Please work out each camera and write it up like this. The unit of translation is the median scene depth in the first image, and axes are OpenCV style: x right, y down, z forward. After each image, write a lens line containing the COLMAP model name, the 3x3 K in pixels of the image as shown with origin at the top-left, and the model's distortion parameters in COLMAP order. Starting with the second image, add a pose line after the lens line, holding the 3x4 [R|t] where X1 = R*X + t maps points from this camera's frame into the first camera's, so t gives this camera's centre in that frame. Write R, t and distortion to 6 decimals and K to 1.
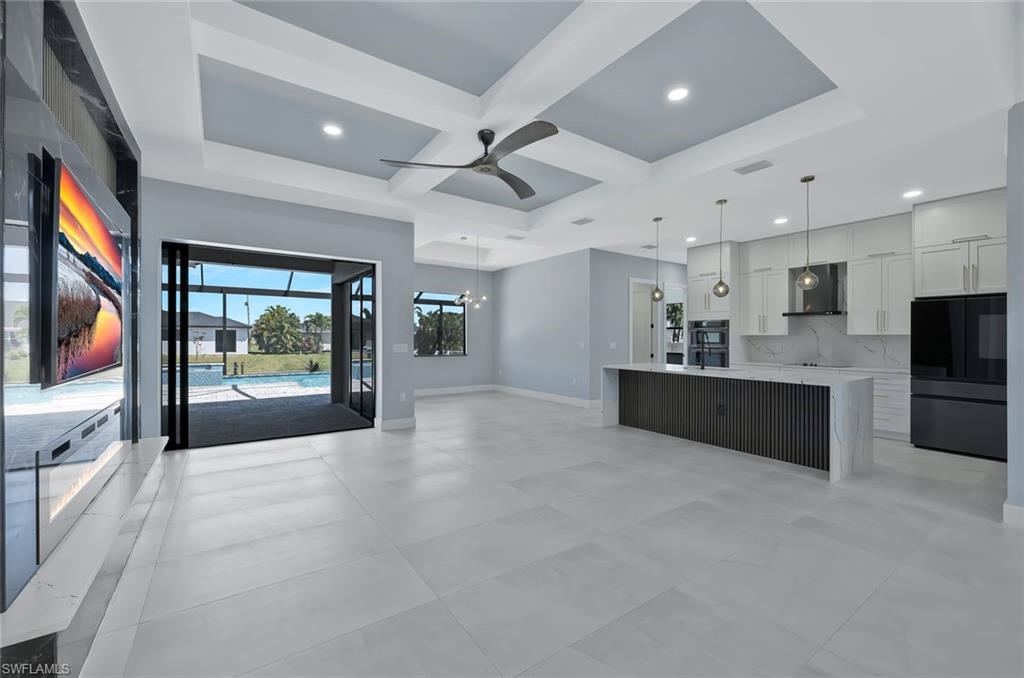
lens RADIAL K [[417.6, 0, 512.0], [0, 417.6, 339.0], [0, 0, 1]] dist [0.001511, 0.000050]
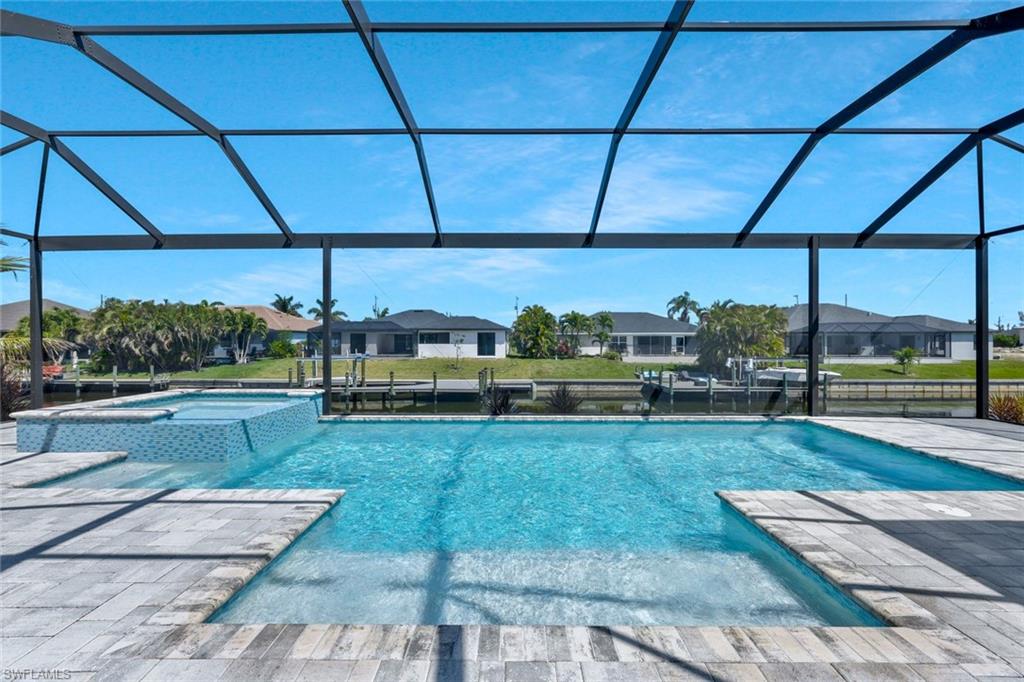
lens RADIAL K [[417.6, 0, 512.0], [0, 417.6, 341.0], [0, 0, 1]] dist [0.001511, 0.000050]
pose [[0.814965, -0.003125, -0.579501, -0.398707], [0.001801, 0.999994, -0.002861, 0.003616], [0.579507, 0.001288, 0.814966, 1.265826]]
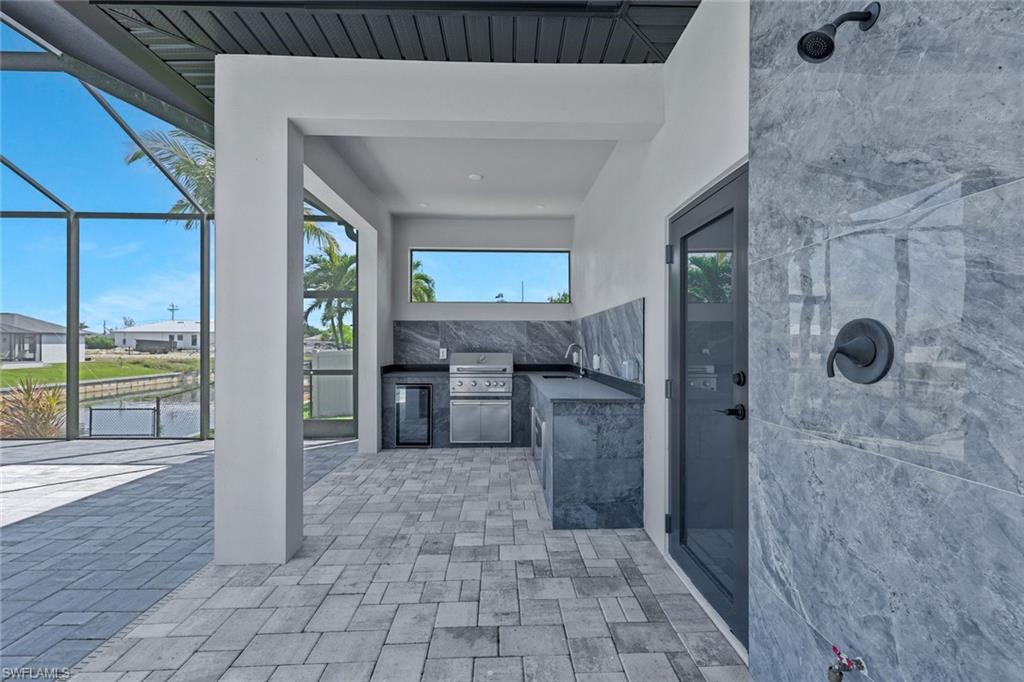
lens RADIAL K [[433.8, 0, 512.0], [0, 433.8, 341.0], [0, 0, 1]] dist [0.001081, 0.000110]
pose [[0.550951, 0.004024, 0.834528, -0.194572], [0.000321, 0.999987, -0.005034, 0.001200], [-0.834538, 0.003041, 0.550942, 1.321972]]
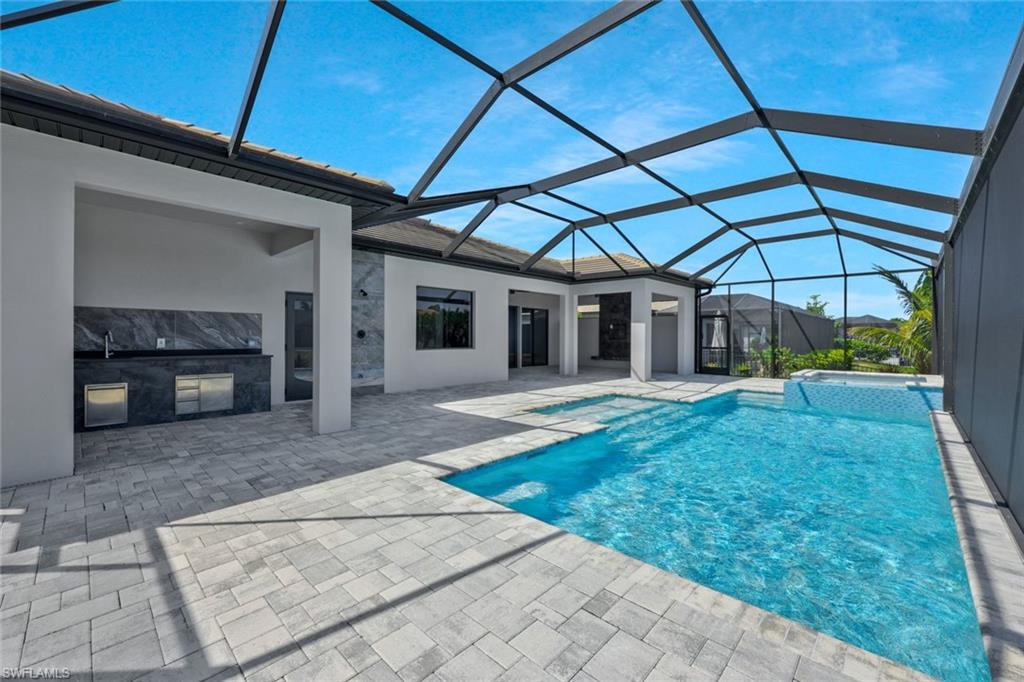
lens RADIAL K [[417.6, 0, 512.0], [0, 417.6, 341.0], [0, 0, 1]] dist [0.001511, 0.000050]
pose [[-0.979650, -0.005371, -0.200640, -0.174861], [-0.007880, 0.999900, 0.011707, 0.005635], [0.200557, 0.013050, -0.979595, 2.379982]]
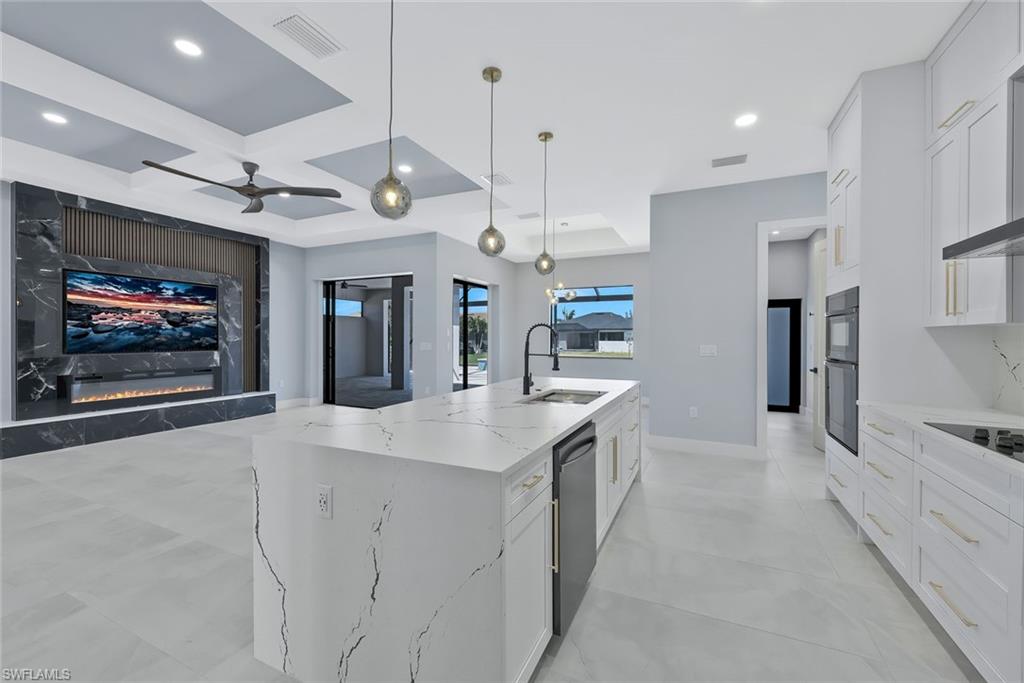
lens RADIAL K [[416.9, 0, 513.0], [0, 416.9, 340.3], [0, 0, 1]] dist [-0.000645, -0.000110]
pose [[0.496884, 0.003525, -0.867810, 0.585866], [-0.003137, 0.999993, 0.002266, 0.001380], [0.867811, 0.001596, 0.496892, 0.462469]]
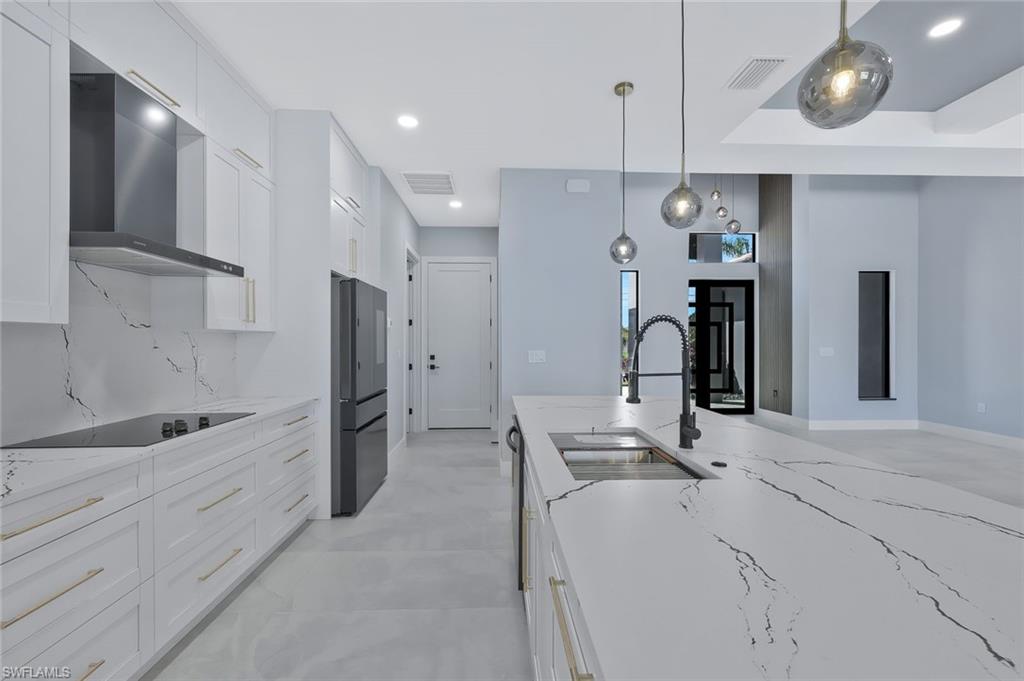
lens RADIAL K [[430.8, 0, 511.2], [0, 430.8, 342.4], [0, 0, 1]] dist [0.000336, 0.000017]
pose [[-0.841791, -0.004262, 0.539786, 0.258549], [-0.002094, 0.999987, 0.004629, -0.001283], [-0.539799, 0.002766, -0.841789, 0.846190]]
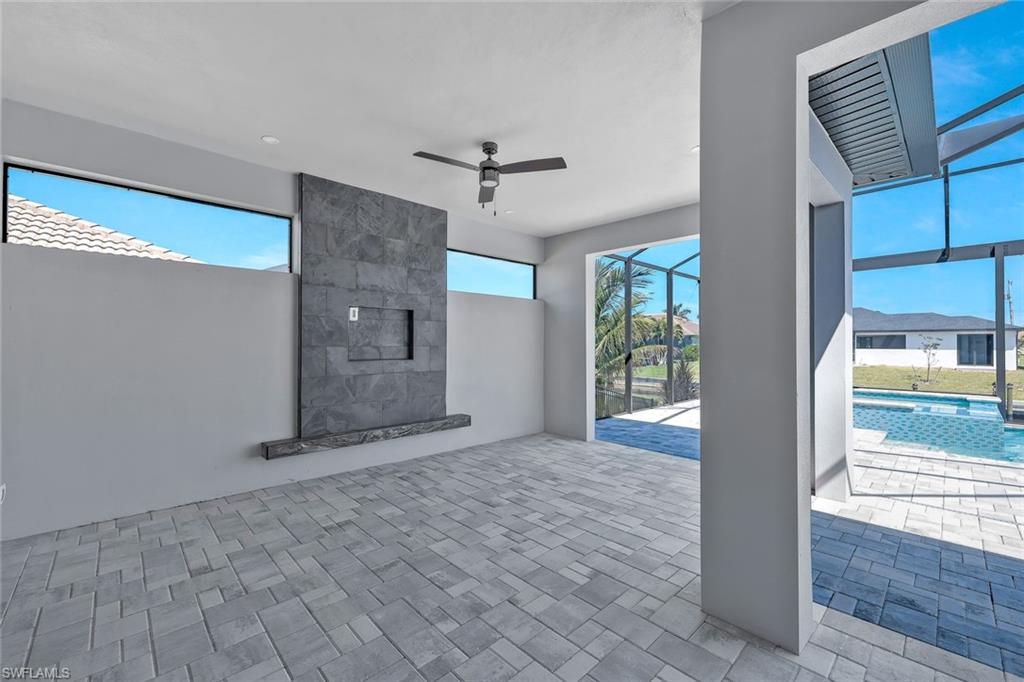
lens RADIAL K [[420.8, 0, 509.9], [0, 420.8, 345.0], [0, 0, 1]] dist [-0.000554, -0.000064]
pose [[0.144738, -0.001689, -0.989469, -0.493572], [-0.001543, 0.999997, -0.001933, -0.004624], [0.989469, 0.001807, 0.144735, 0.623994]]
